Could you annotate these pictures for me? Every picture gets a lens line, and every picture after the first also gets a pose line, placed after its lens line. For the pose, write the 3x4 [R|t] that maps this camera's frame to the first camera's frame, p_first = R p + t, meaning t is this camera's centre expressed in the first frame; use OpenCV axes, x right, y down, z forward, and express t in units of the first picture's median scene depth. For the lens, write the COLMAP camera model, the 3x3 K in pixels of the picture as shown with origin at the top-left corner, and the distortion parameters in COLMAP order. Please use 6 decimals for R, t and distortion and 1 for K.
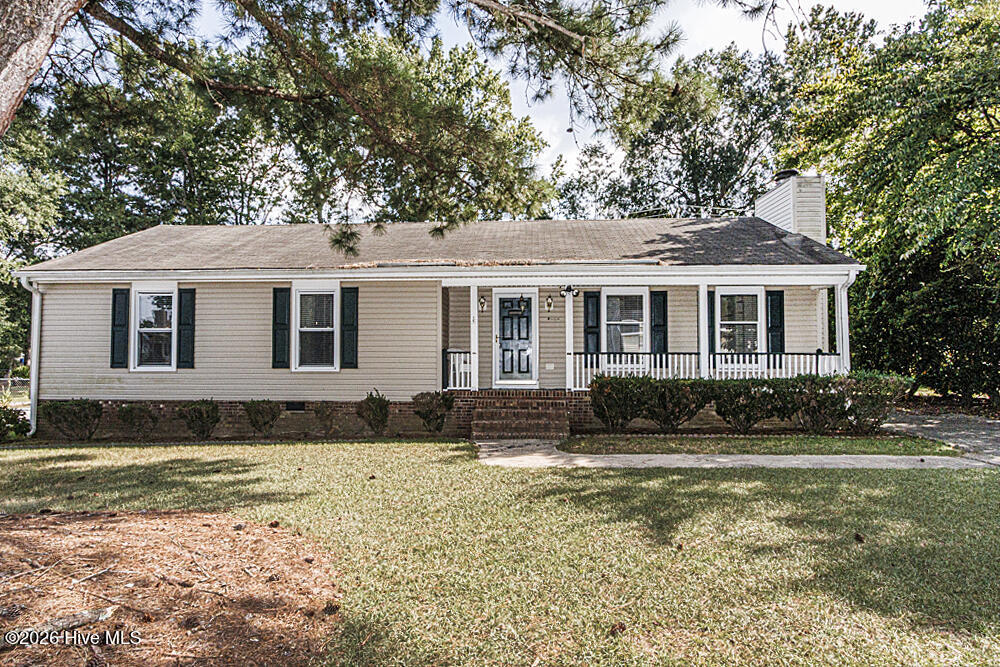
lens RADIAL K [[578.0, 0, 502.9], [0, 578.0, 338.4], [0, 0, 1]] dist [0.004313, 0.003246]
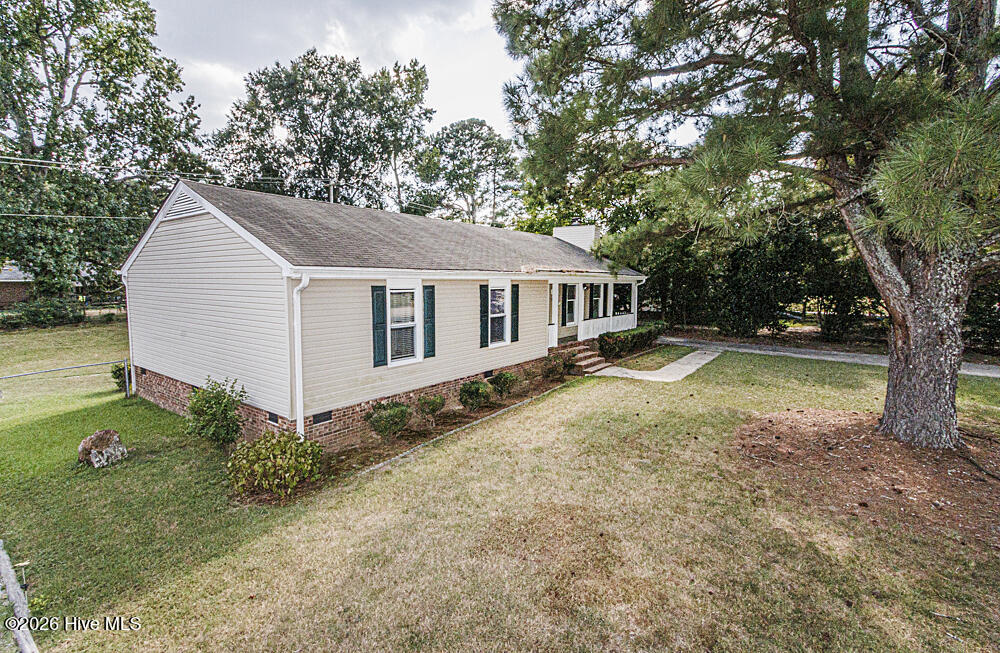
lens RADIAL K [[449.7, 0, 490.2], [0, 449.7, 327.0], [0, 0, 1]] dist [0.001436, 0.000245]
pose [[0.565269, -0.084160, 0.820602, -1.188316], [-0.026753, 0.992388, 0.120207, -0.113033], [-0.824473, -0.089903, 0.558715, 0.427571]]
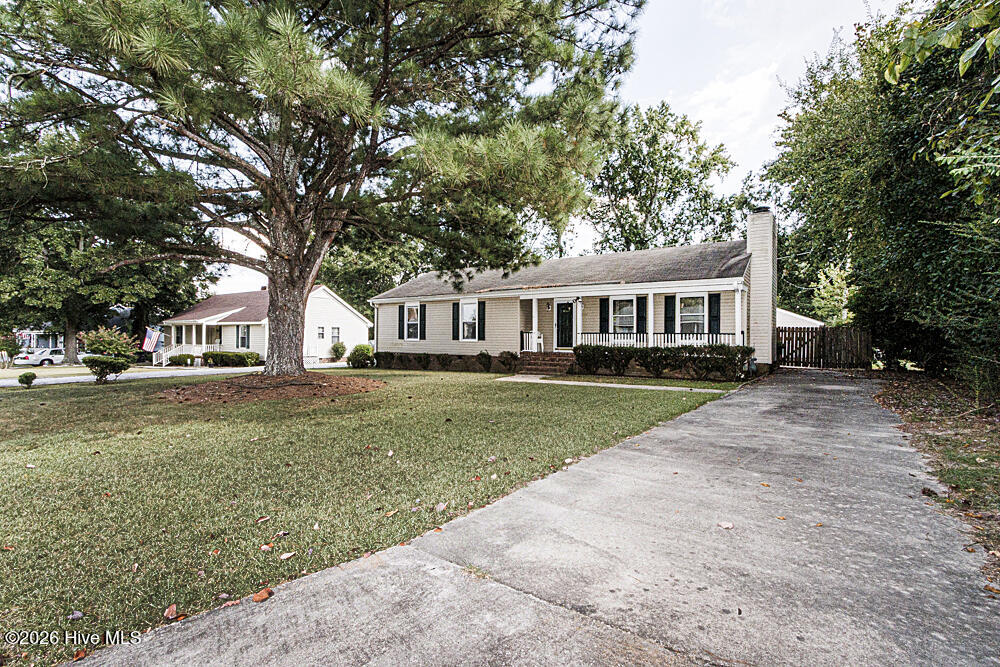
lens RADIAL K [[482.4, 0, 488.6], [0, 482.4, 339.0], [0, 0, 1]] dist [0.005590, -0.003101]
pose [[0.840806, 0.007263, -0.541288, 0.695747], [0.000689, 0.999895, 0.014488, 0.022301], [0.541336, -0.012554, 0.840713, -0.451465]]
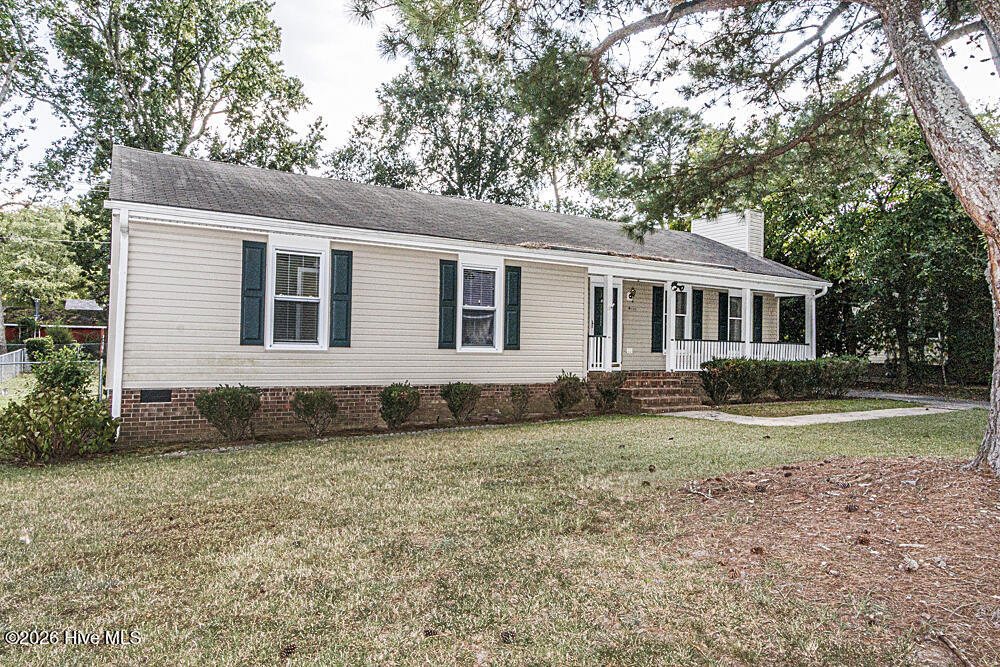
lens RADIAL K [[630.5, 0, 496.8], [0, 630.5, 334.7], [0, 0, 1]] dist [0.012872, -0.005426]
pose [[0.831001, 0.026193, 0.555654, -0.862056], [-0.035059, 0.999371, 0.005324, 0.021532], [-0.555165, -0.023905, 0.831397, 0.134292]]
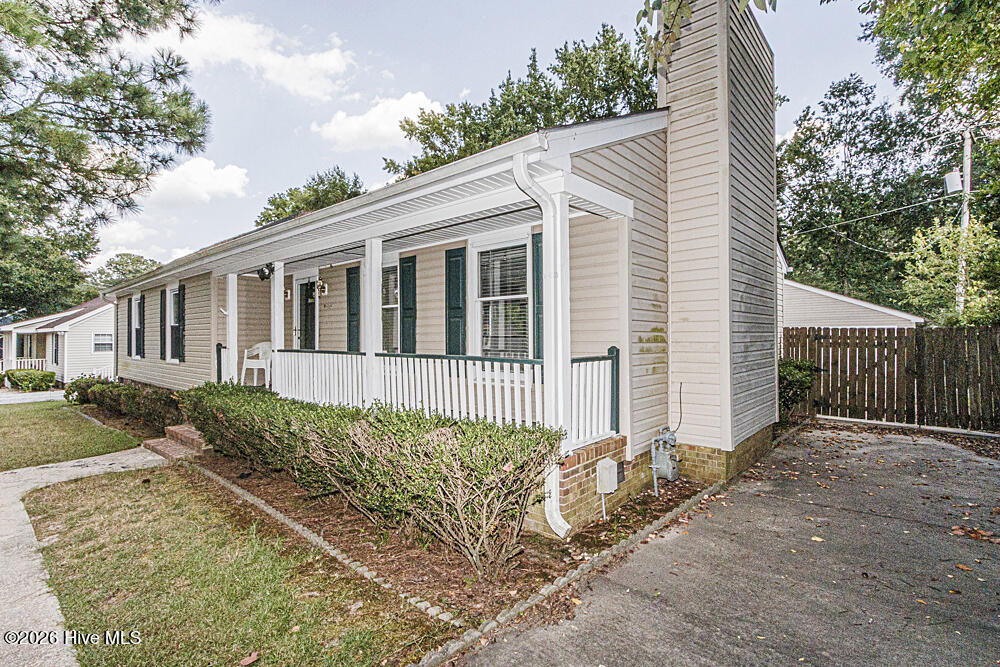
lens RADIAL K [[482.4, 0, 500.4], [0, 482.4, 337.8], [0, 0, 1]] dist [0.005590, -0.003101]
pose [[0.772429, -0.003060, -0.635094, 0.741883], [0.011567, 0.999890, 0.009250, 0.006409], [0.634996, -0.014491, 0.772380, 0.683842]]
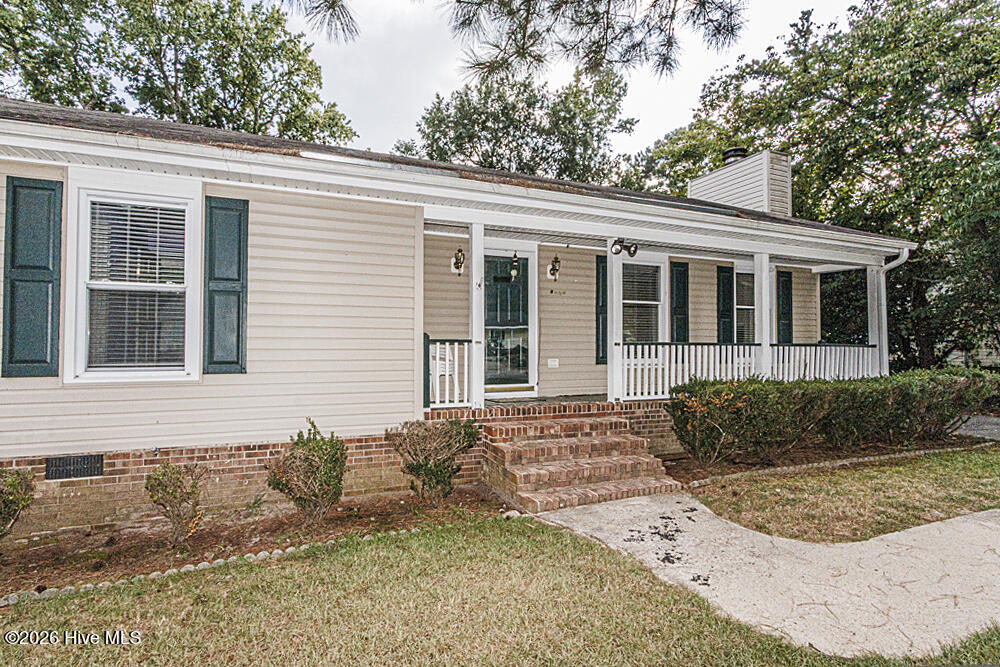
lens RADIAL K [[482.4, 0, 494.1], [0, 482.4, 334.4], [0, 0, 1]] dist [0.005590, -0.003101]
pose [[0.907003, 0.012348, 0.420942, -0.230587], [-0.016031, 0.999858, 0.005212, 0.014880], [-0.420818, -0.011475, 0.907073, 0.553289]]
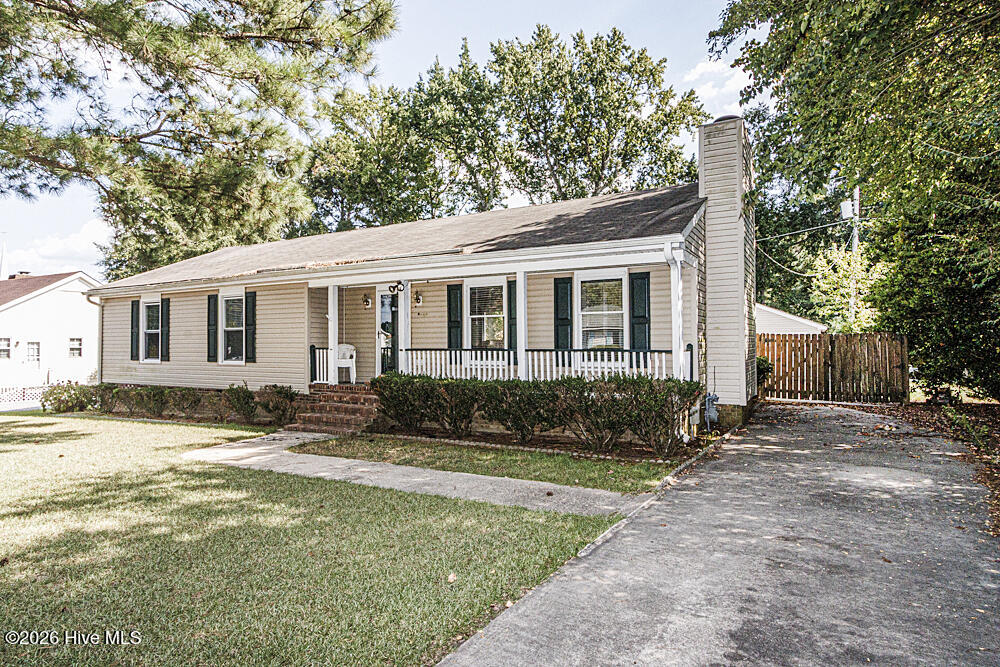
lens RADIAL K [[578.0, 0, 496.4], [0, 578.0, 336.9], [0, 0, 1]] dist [0.004313, 0.003246]
pose [[0.889717, -0.009134, -0.456421, 0.692528], [0.009234, 0.999955, -0.002011, 0.008060], [0.456419, -0.002425, 0.889762, 0.193930]]
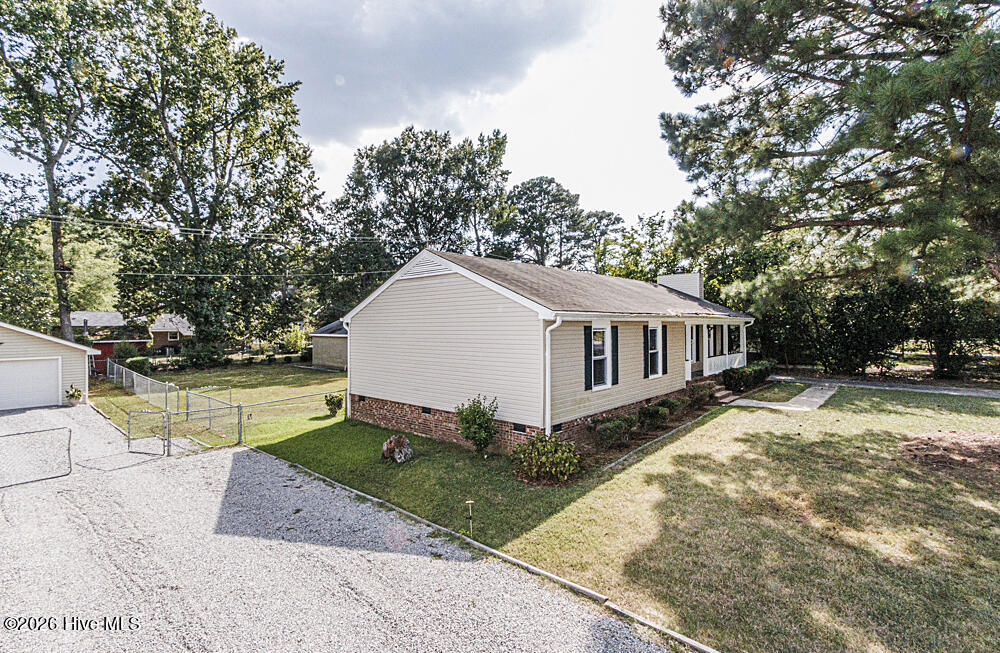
lens RADIAL K [[449.7, 0, 495.3], [0, 449.7, 324.8], [0, 0, 1]] dist [0.001436, 0.000245]
pose [[0.638923, -0.002488, 0.769267, -1.539446], [-0.013394, 0.999807, 0.014358, -0.099640], [-0.769154, -0.019477, 0.638766, 0.546358]]
